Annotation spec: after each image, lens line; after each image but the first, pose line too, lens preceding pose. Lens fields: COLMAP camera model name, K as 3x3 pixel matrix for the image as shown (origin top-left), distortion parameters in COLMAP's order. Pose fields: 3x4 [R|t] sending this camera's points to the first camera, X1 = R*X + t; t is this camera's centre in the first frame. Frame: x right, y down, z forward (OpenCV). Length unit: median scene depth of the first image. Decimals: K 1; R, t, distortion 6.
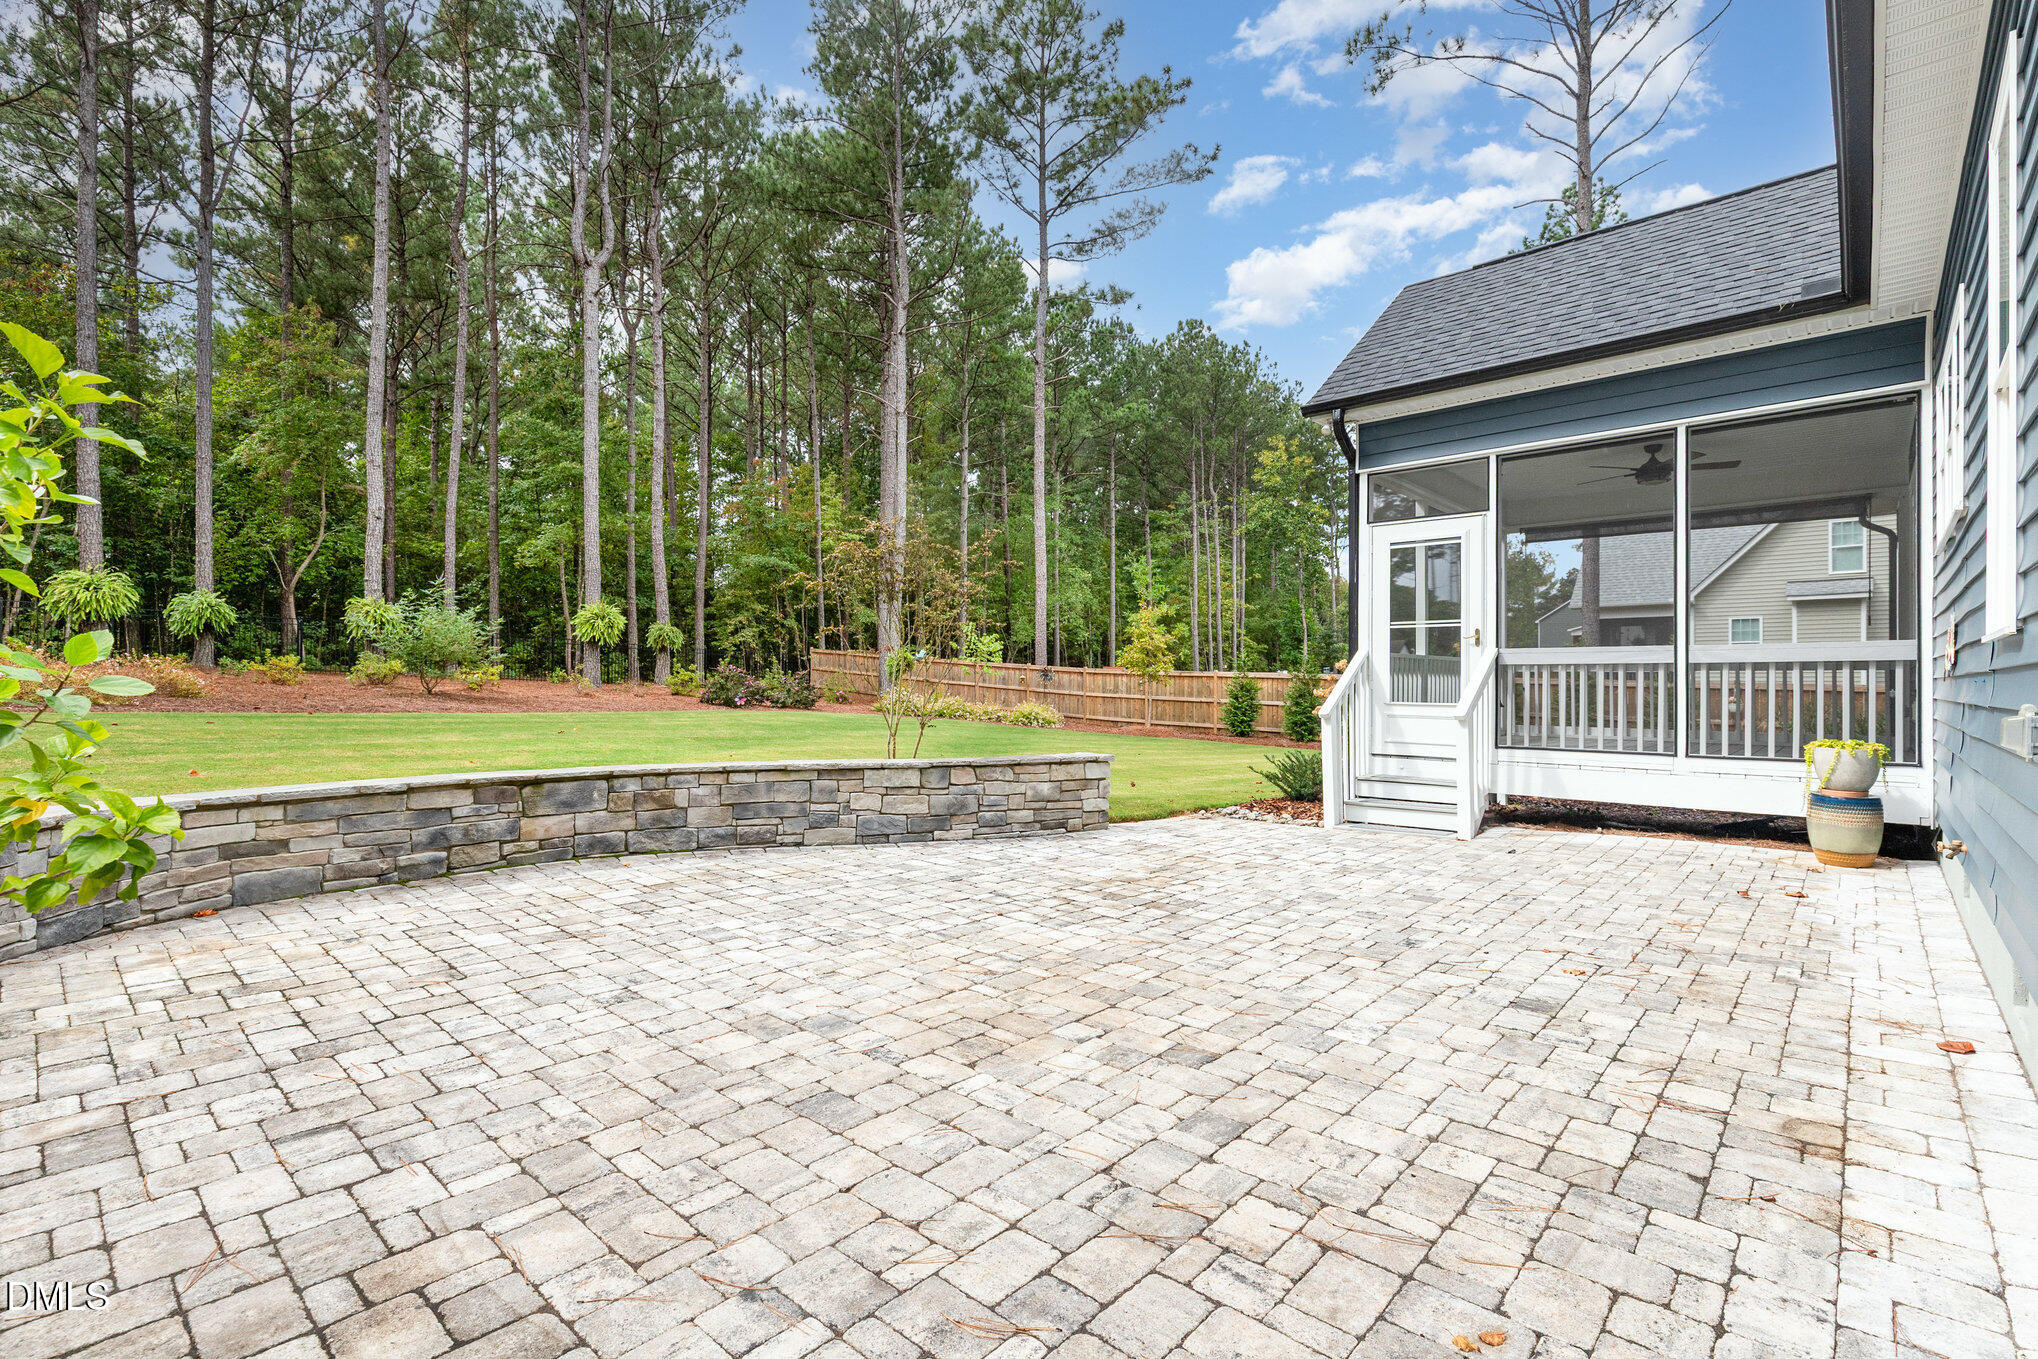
lens RADIAL K [[935.6, 0, 1017.5], [0, 935.6, 684.1], [0, 0, 1]] dist [0.012409, -0.001720]
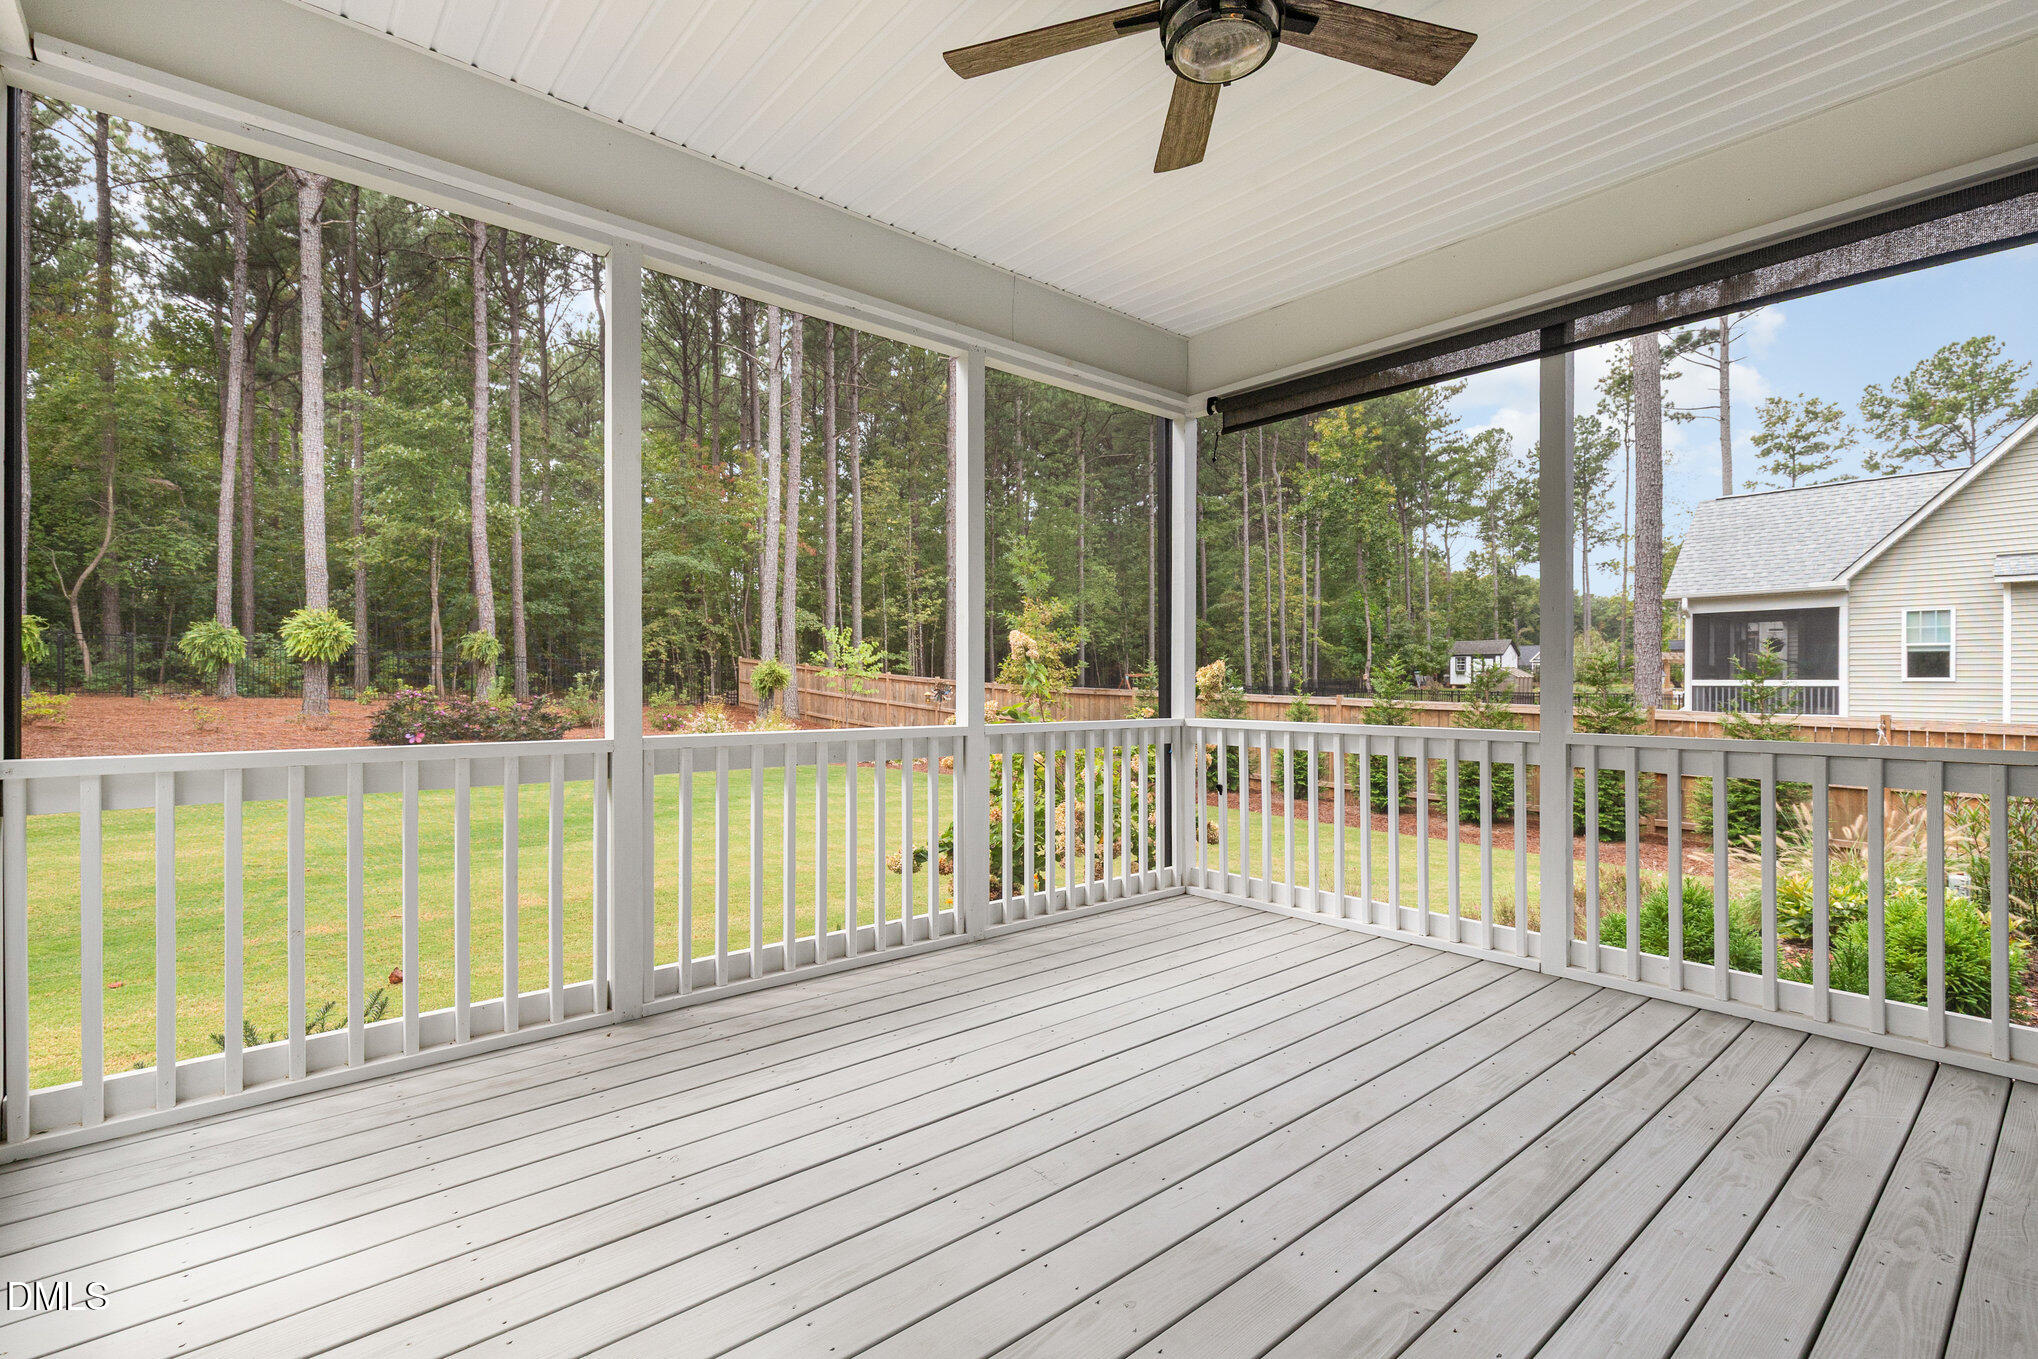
lens RADIAL K [[935.6, 0, 1033.8], [0, 935.6, 686.4], [0, 0, 1]] dist [0.012409, -0.001720]
pose [[0.993415, -0.003741, -0.114511, 0.266213], [0.003984, 0.999990, 0.001892, -0.022694], [0.114502, -0.002336, 0.993420, 0.314583]]
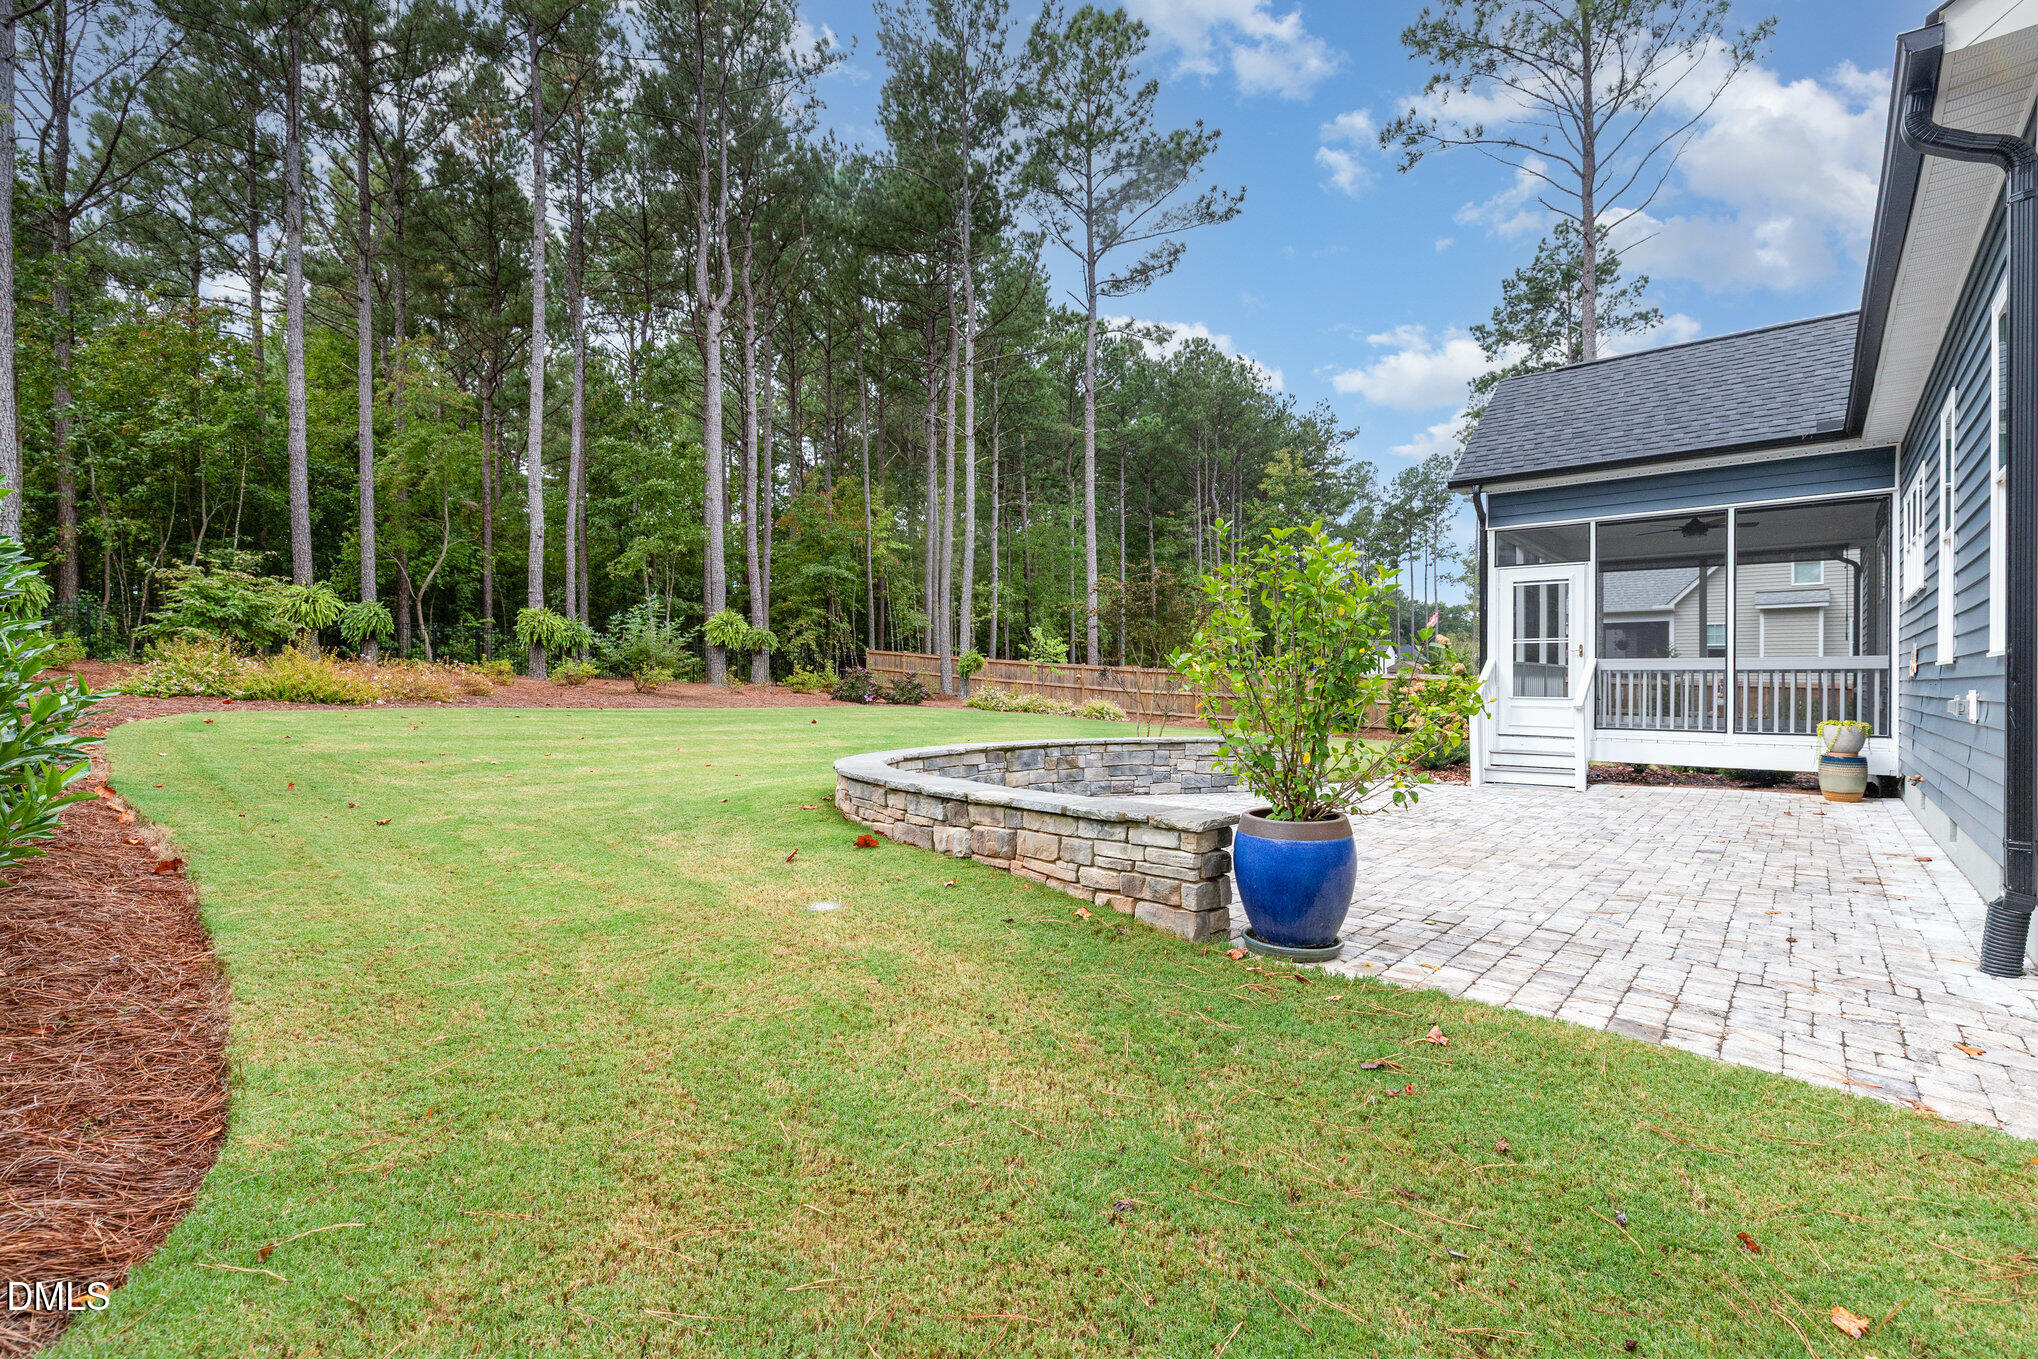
lens RADIAL K [[935.6, 0, 1006.4], [0, 935.6, 681.7], [0, 0, 1]] dist [0.012409, -0.001720]
pose [[0.999599, -0.001995, 0.028252, -0.159347], [0.001975, 0.999998, 0.000716, -0.002164], [-0.028254, -0.000659, 0.999601, -0.149791]]
